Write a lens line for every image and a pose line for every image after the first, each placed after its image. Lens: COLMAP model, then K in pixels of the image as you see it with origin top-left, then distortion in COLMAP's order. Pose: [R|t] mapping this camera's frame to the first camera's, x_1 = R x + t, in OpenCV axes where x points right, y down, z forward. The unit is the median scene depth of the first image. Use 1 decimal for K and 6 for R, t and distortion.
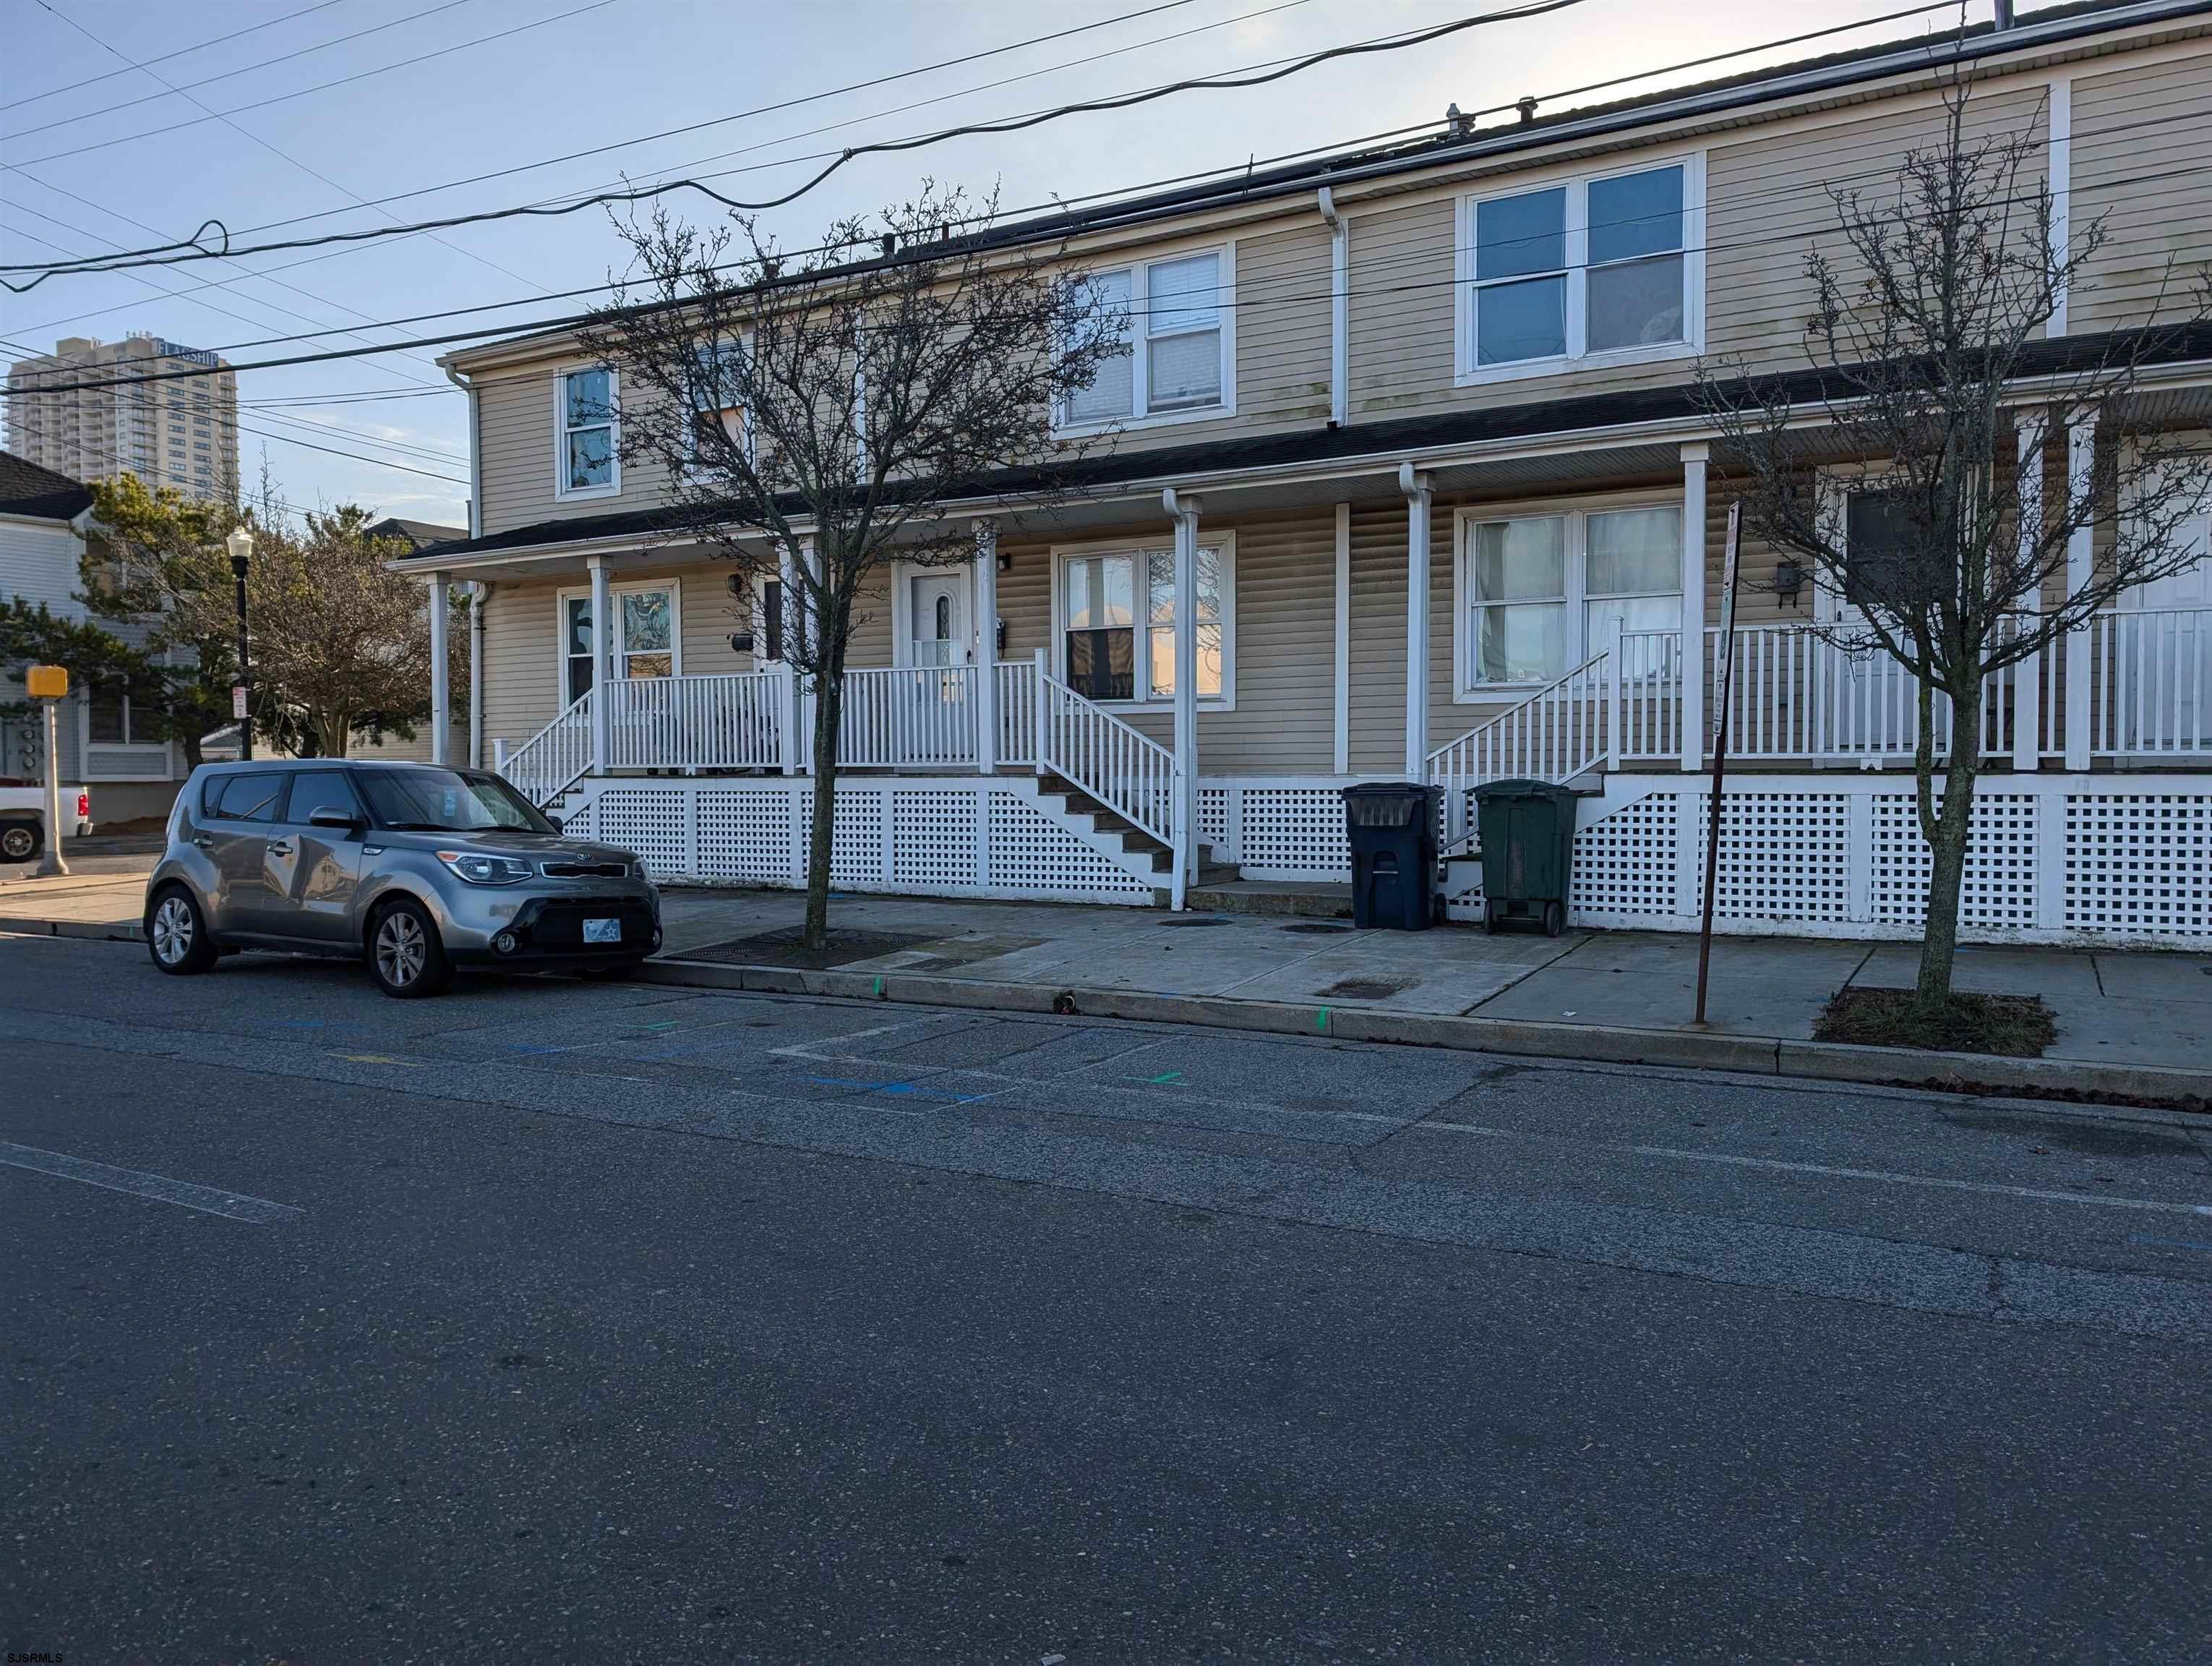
lens RADIAL K [[1695.9, 0, 1097.1], [0, 1695.9, 849.3], [0, 0, 1]] dist [0.064067, 0.012680]
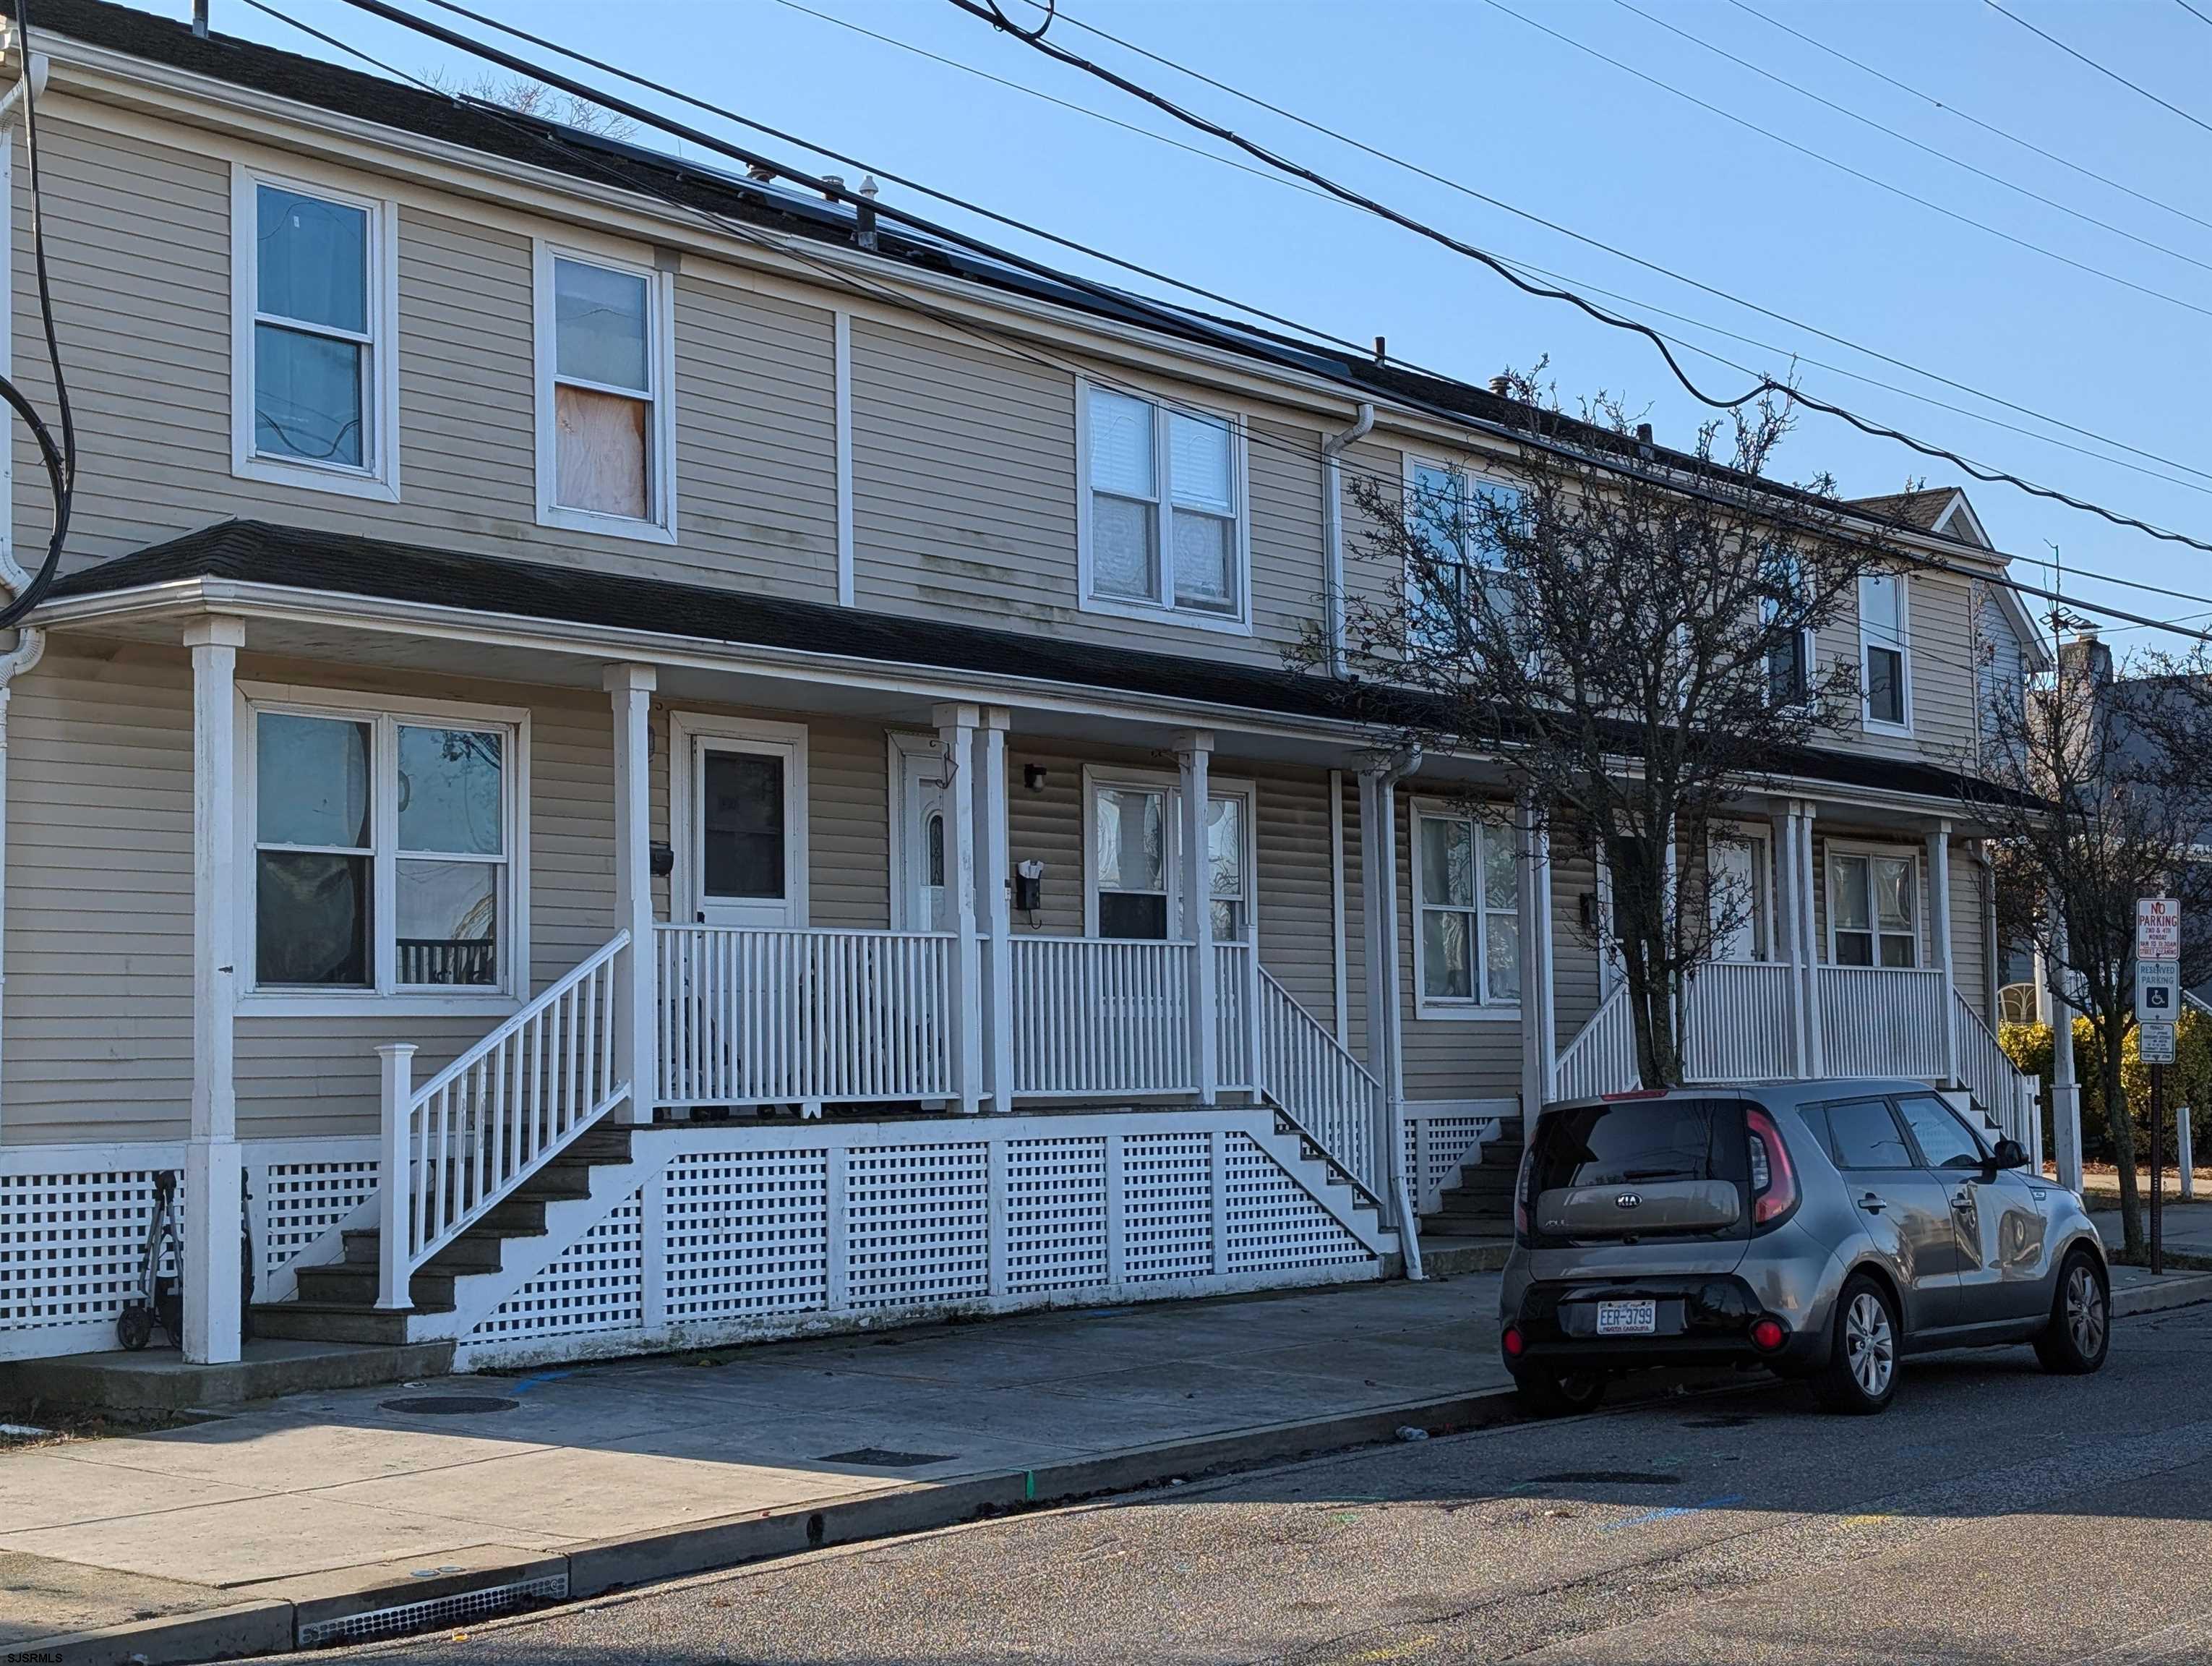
lens RADIAL K [[3651.8, 0, 1112.7], [0, 3651.8, 793.8], [0, 0, 1]] dist [0.158314, 0.000000]
pose [[0.082035, 0.086226, 0.992892, -1.394801], [0.071020, 0.993212, -0.092121, -0.033758], [-0.994096, 0.078073, 0.075355, 0.853958]]
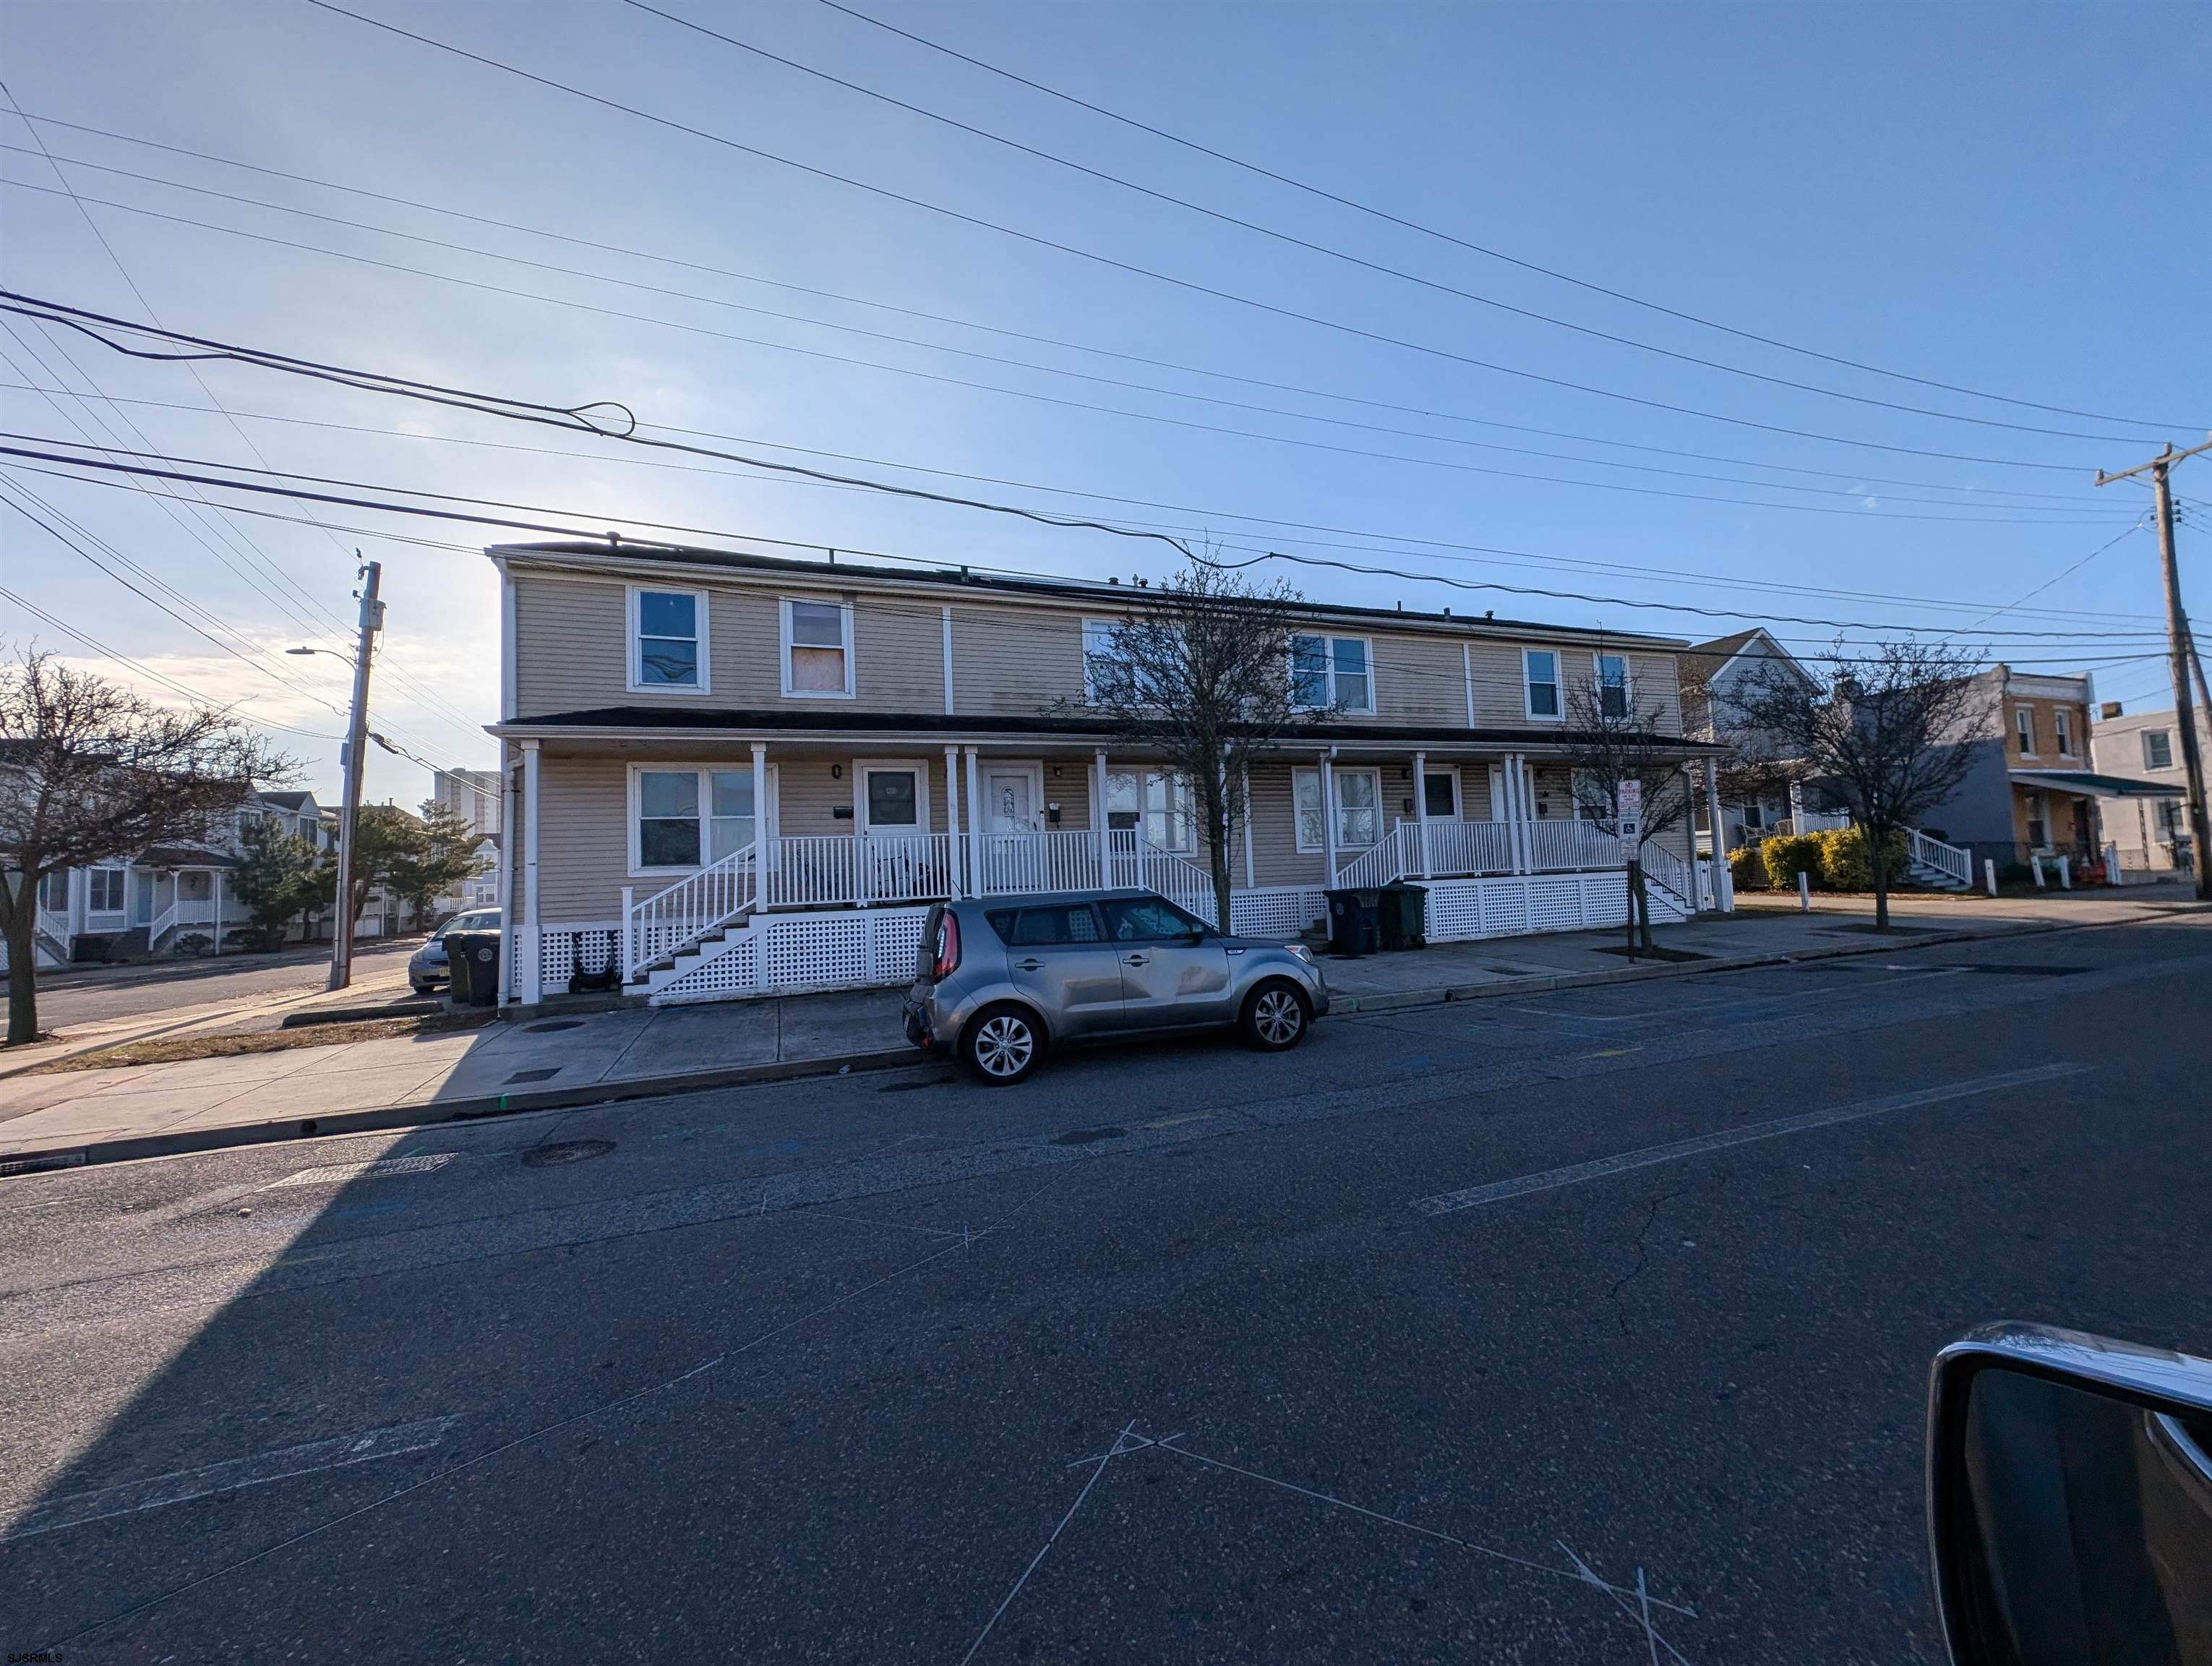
lens RADIAL K [[842.0, 0, 1109.9], [0, 842.0, 832.0], [0, 0, 1]] dist [0.009111, -0.000250]
pose [[0.621347, 0.027165, 0.783065, -0.672520], [0.080157, 0.991952, -0.098014, -0.021926], [-0.779425, 0.123669, 0.614169, 0.443126]]
